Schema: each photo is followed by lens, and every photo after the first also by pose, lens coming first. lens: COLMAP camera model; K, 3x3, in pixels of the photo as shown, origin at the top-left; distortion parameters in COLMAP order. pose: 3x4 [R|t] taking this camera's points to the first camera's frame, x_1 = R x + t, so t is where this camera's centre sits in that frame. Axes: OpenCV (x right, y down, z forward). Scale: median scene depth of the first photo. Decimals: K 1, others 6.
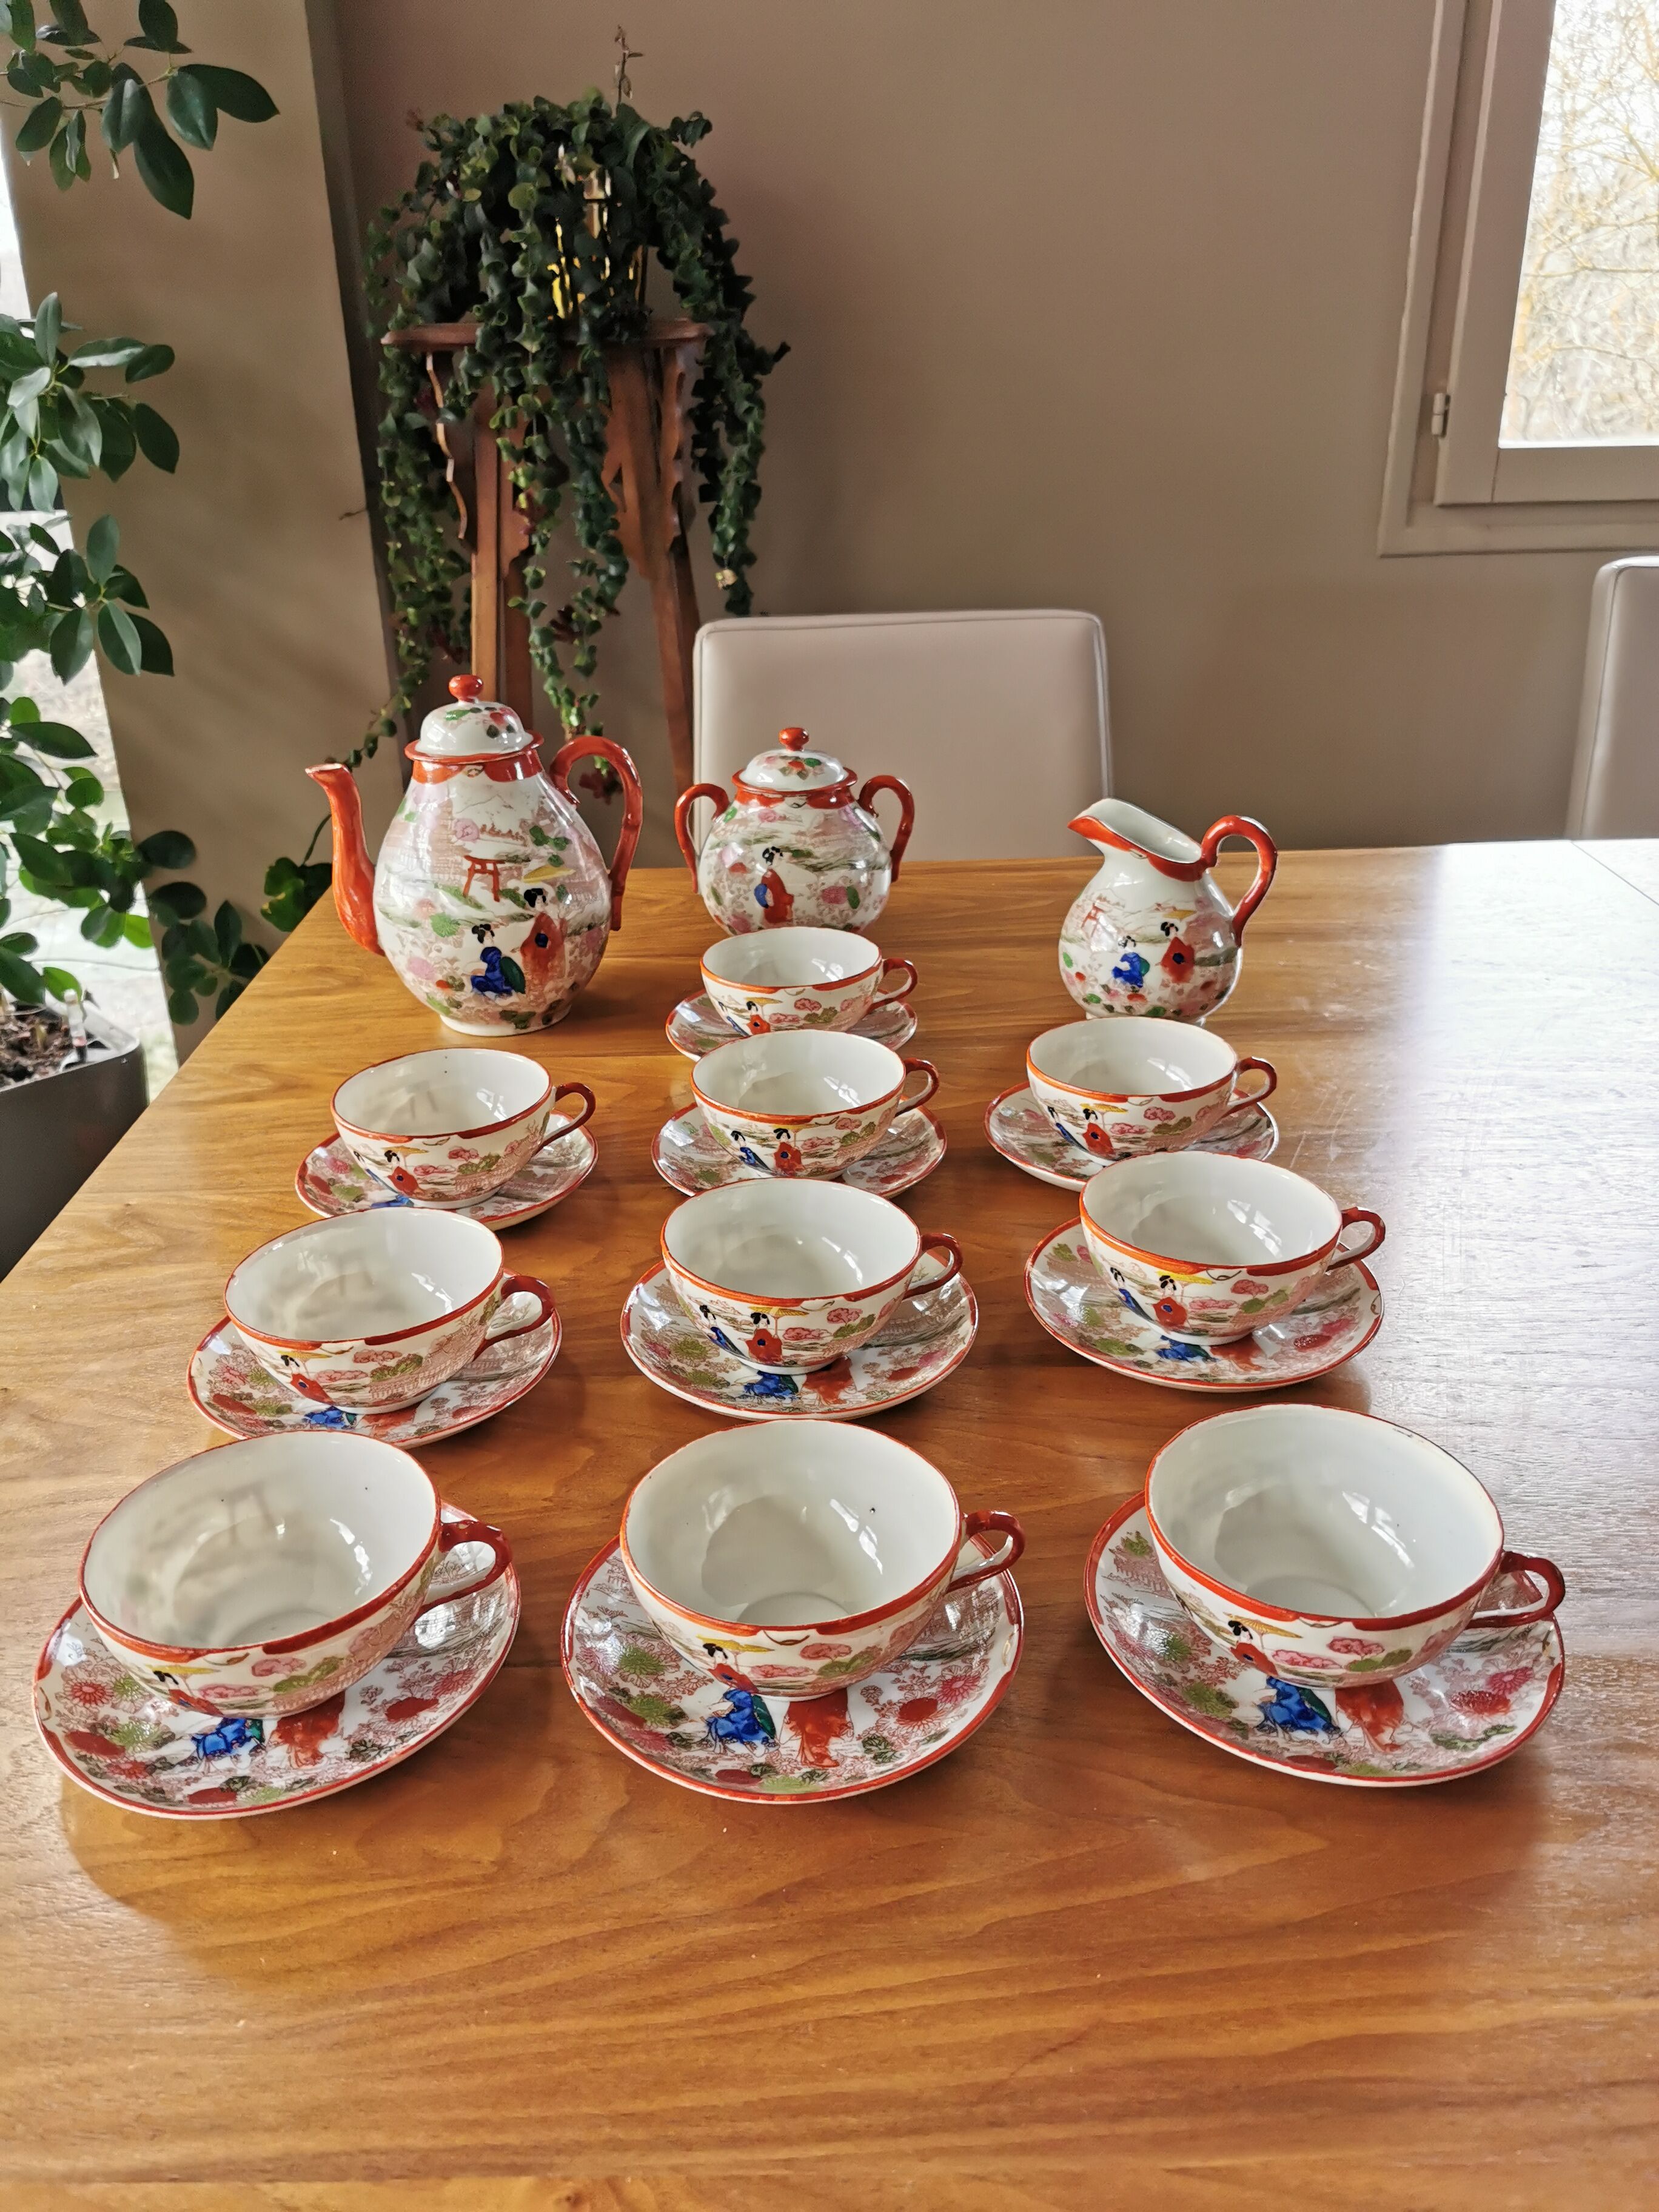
lens RADIAL K [[1737.8, 0, 829.5], [0, 1737.8, 1106.0], [0, 0, 1]] dist [0.054624, -0.085399]
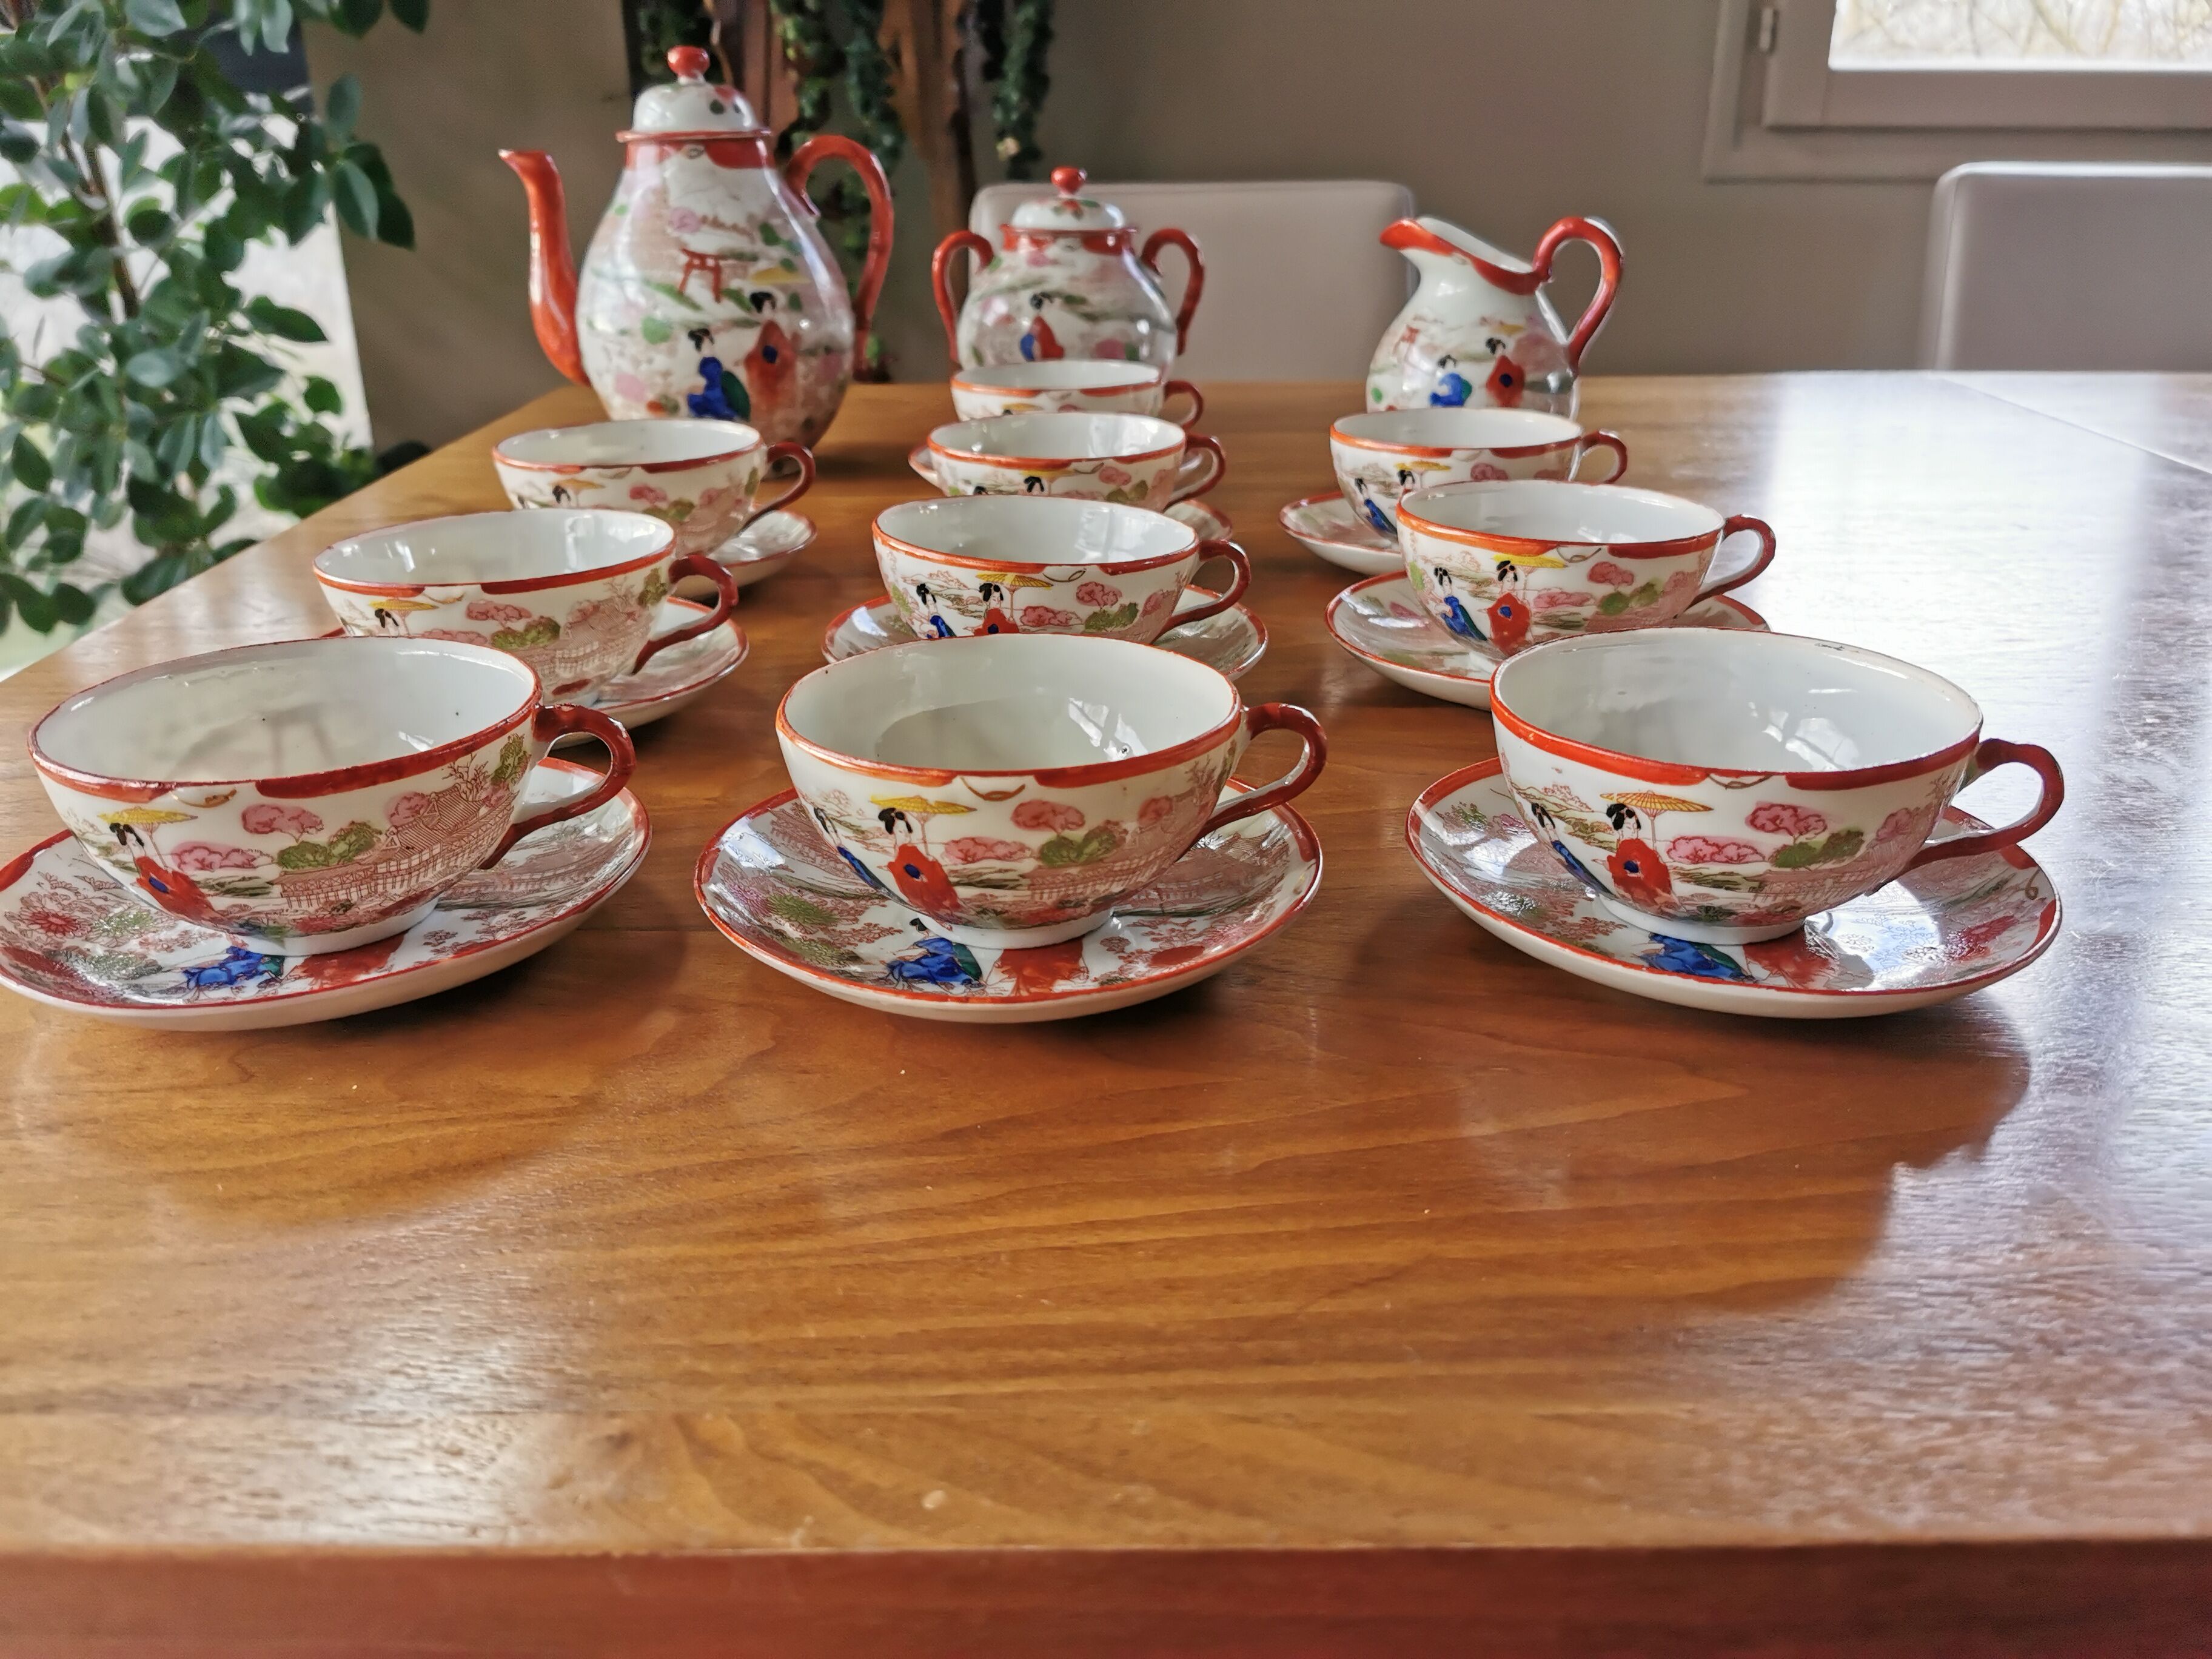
lens RADIAL K [[1737.8, 0, 1121.9], [0, 1737.8, 840.4], [0, 0, 1]] dist [0.054624, -0.085399]
pose [[0.999807, 0.019637, 0.000165, 0.020676], [-0.019619, 0.999179, -0.035433, 0.253468], [-0.000861, 0.035423, 0.999372, 0.208115]]
